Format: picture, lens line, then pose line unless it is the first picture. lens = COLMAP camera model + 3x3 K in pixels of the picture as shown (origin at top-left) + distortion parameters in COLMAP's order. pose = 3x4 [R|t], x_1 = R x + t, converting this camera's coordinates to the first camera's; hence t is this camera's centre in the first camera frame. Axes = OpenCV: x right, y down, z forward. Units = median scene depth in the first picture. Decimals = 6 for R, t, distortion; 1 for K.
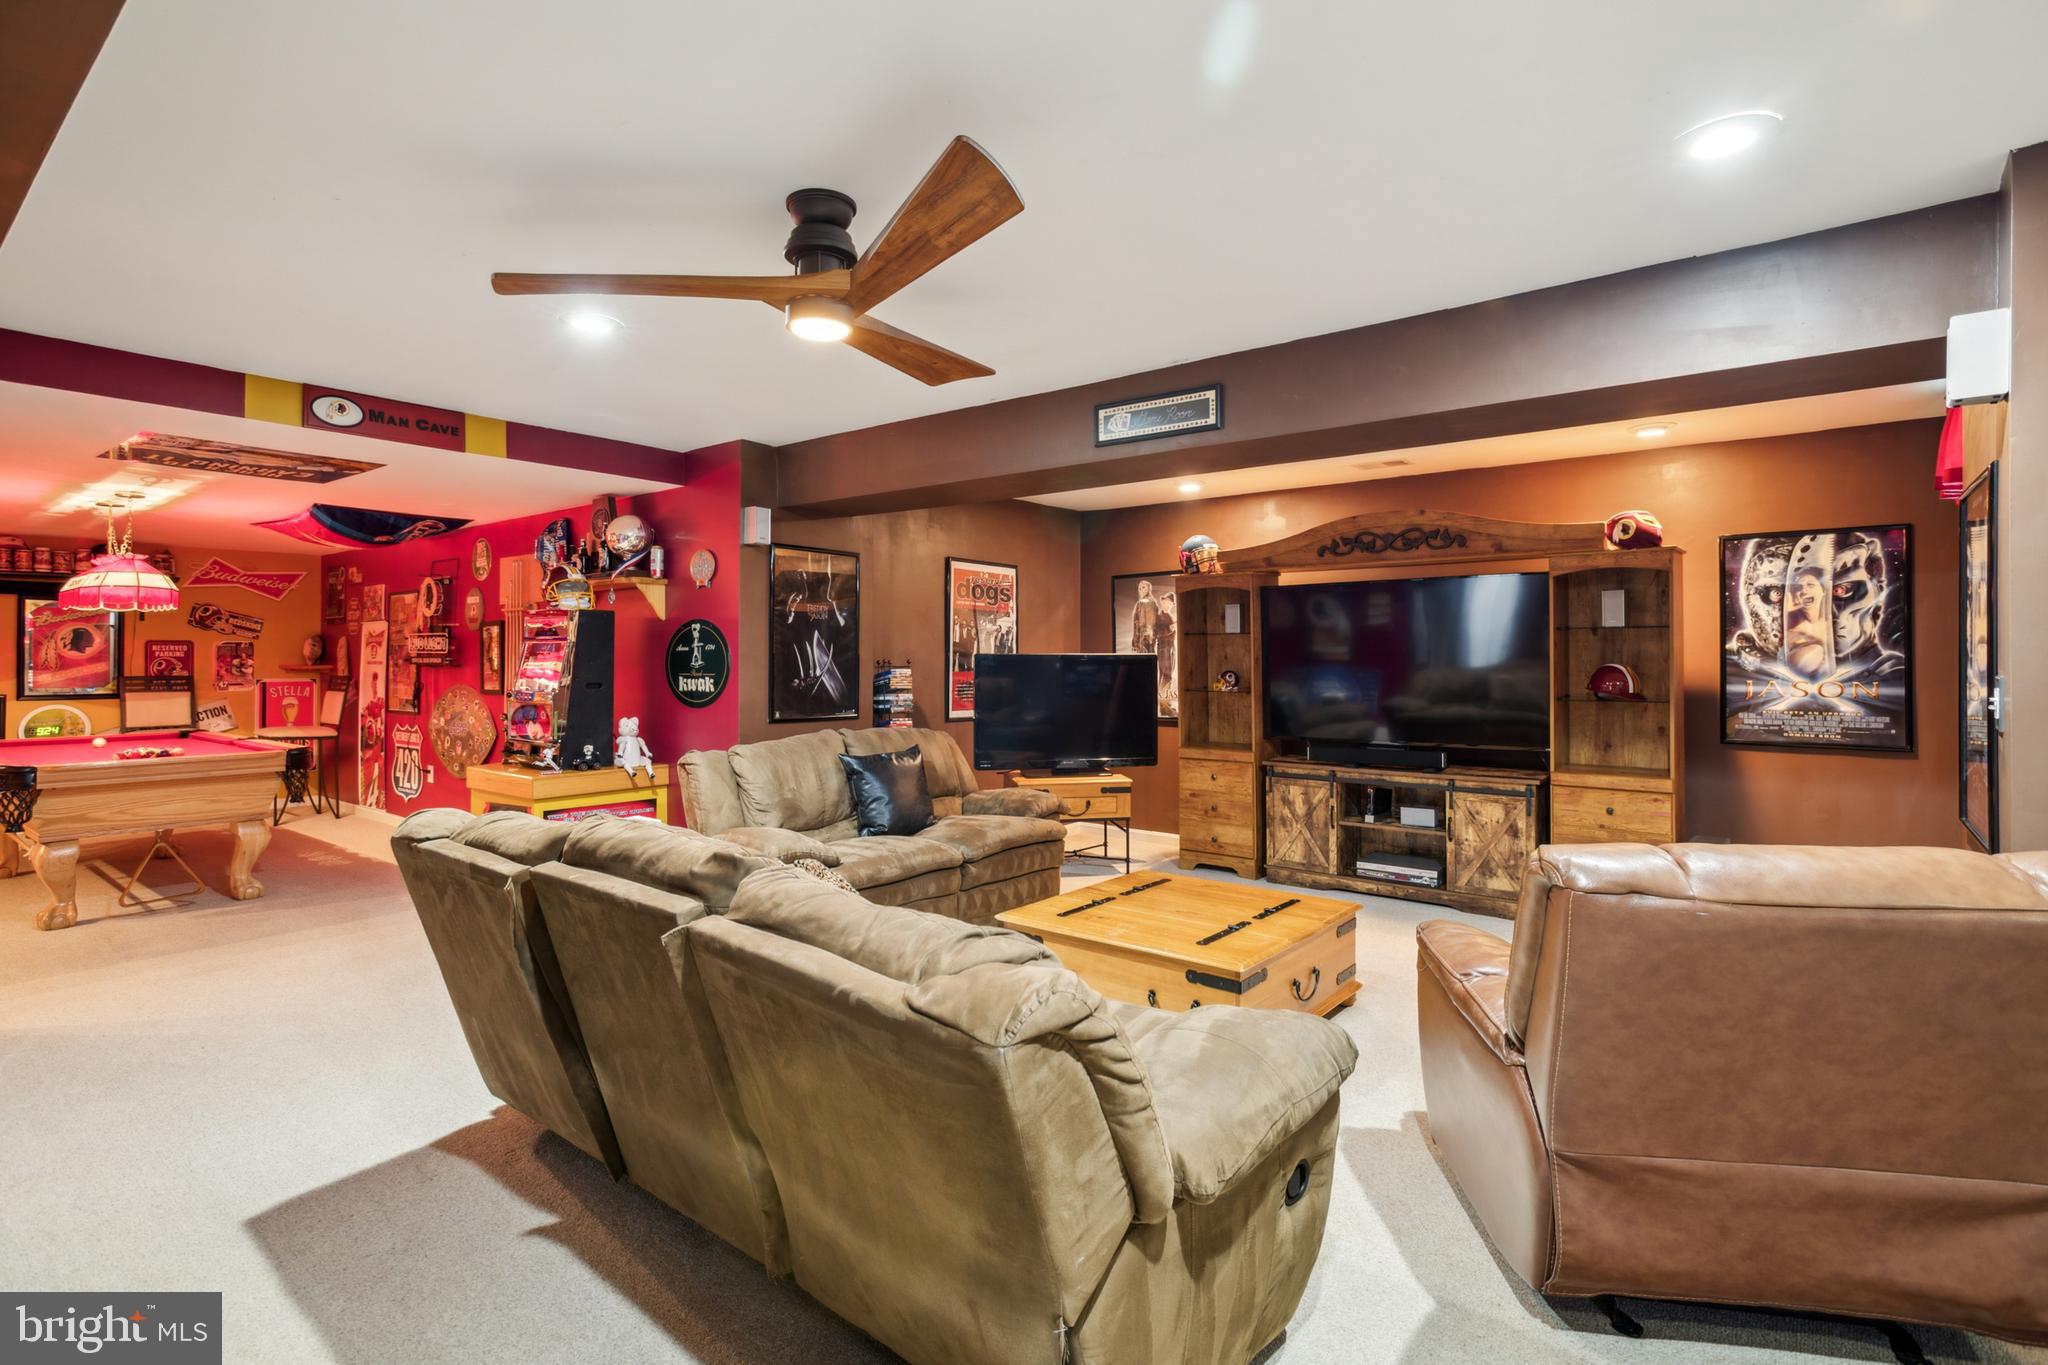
lens RADIAL K [[998.8, 0, 1030.3], [0, 998.8, 652.7], [0, 0, 1]] dist [-0.004762, 0.004427]
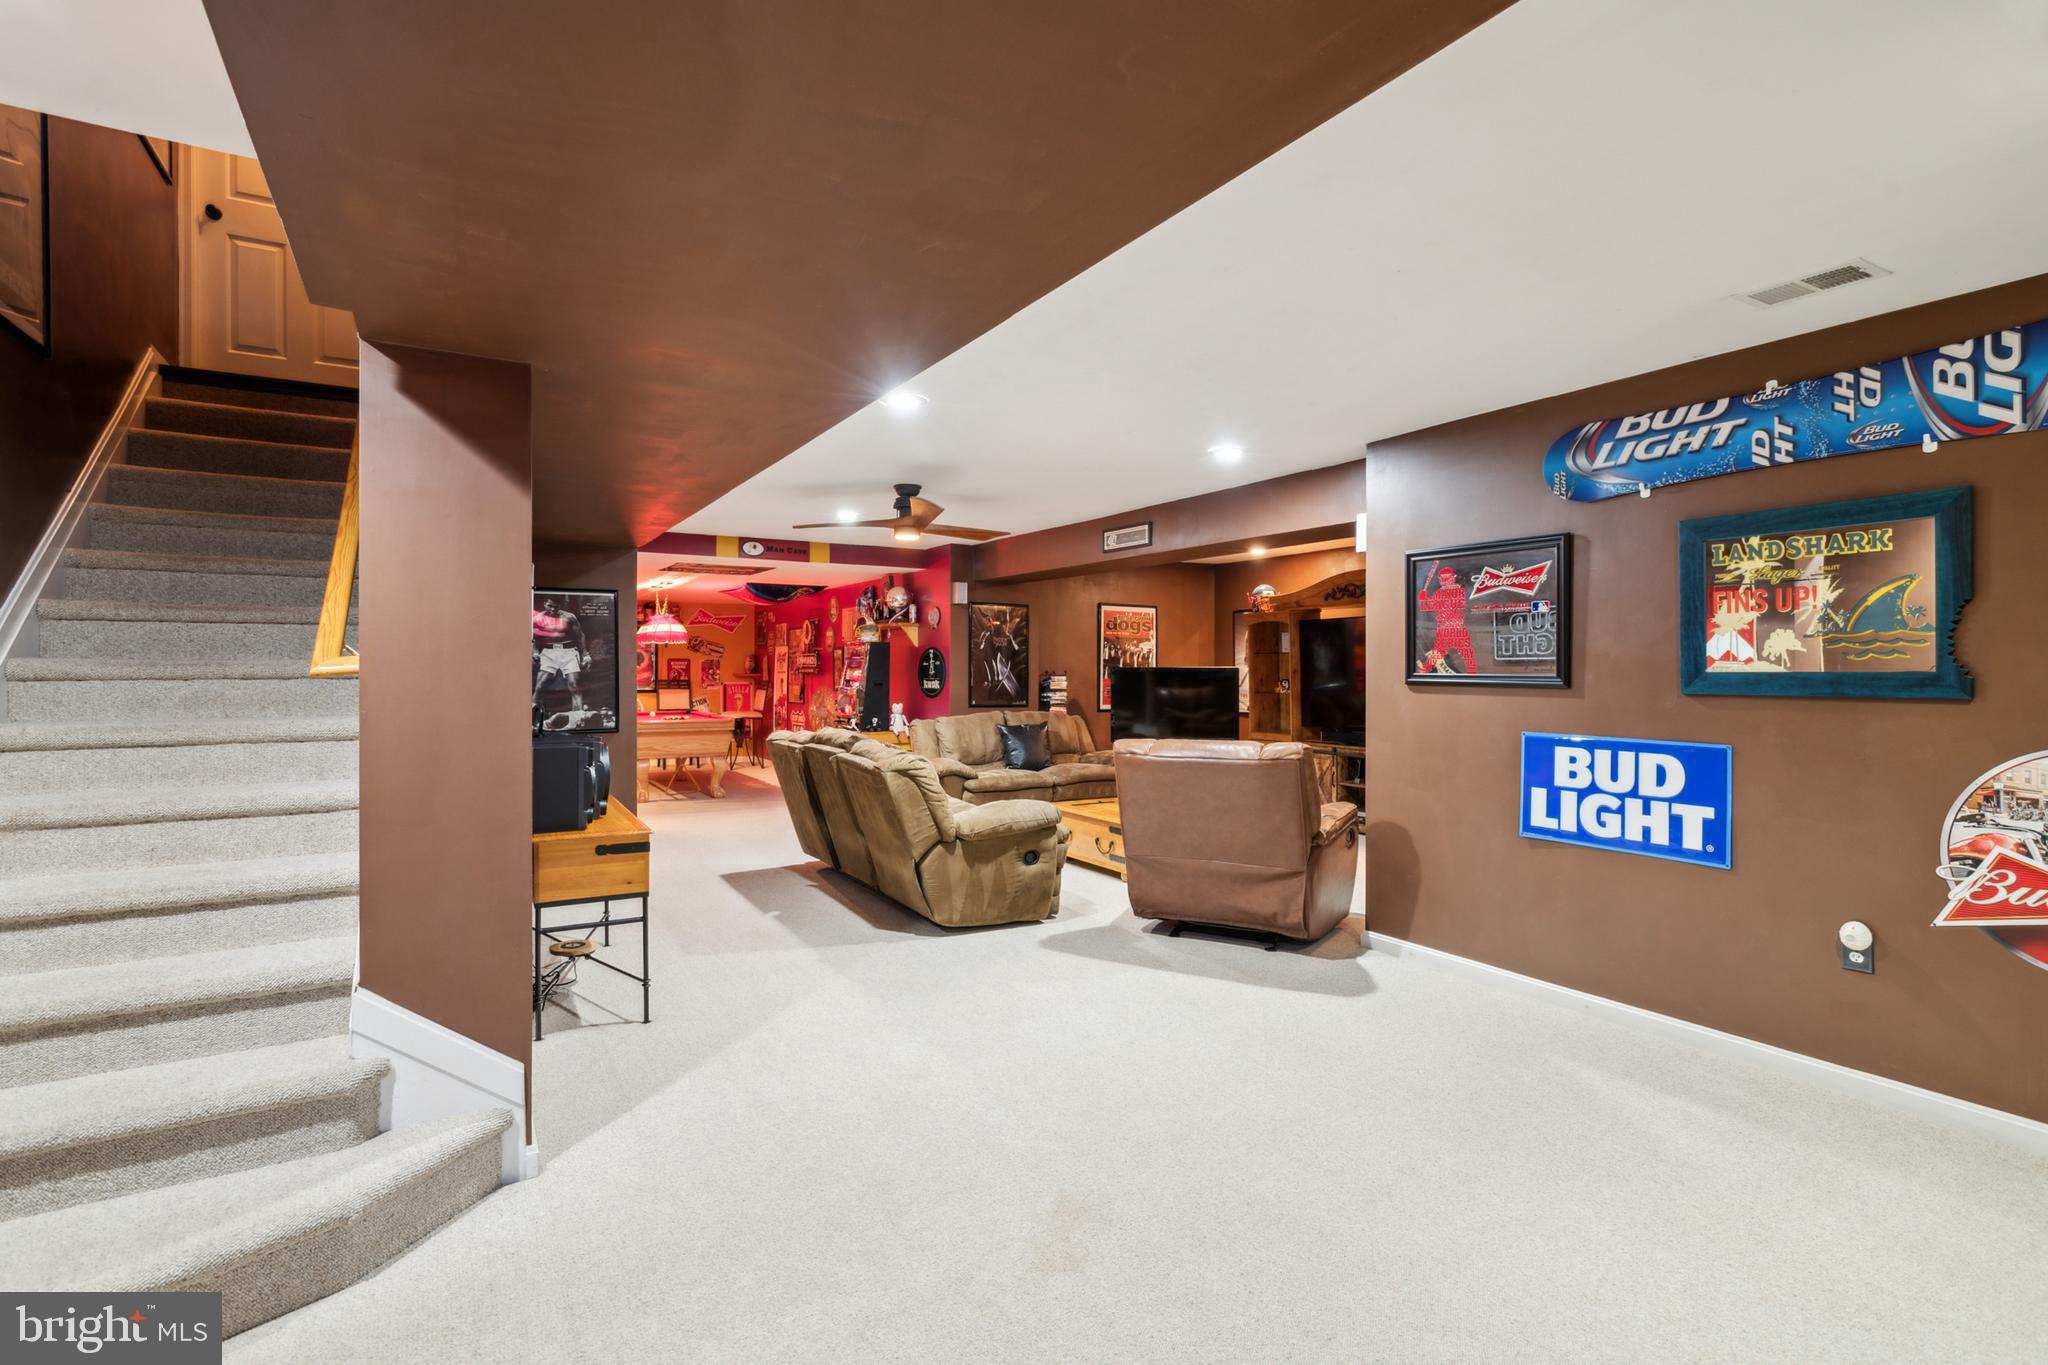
lens RADIAL K [[998.8, 0, 1028.5], [0, 998.8, 680.1], [0, 0, 1]] dist [-0.004762, 0.004427]
pose [[0.935326, 0.005575, -0.353742, 0.420677], [-0.000612, 0.999900, 0.014140, -0.000406], [0.353786, -0.013009, 0.935236, -0.540446]]
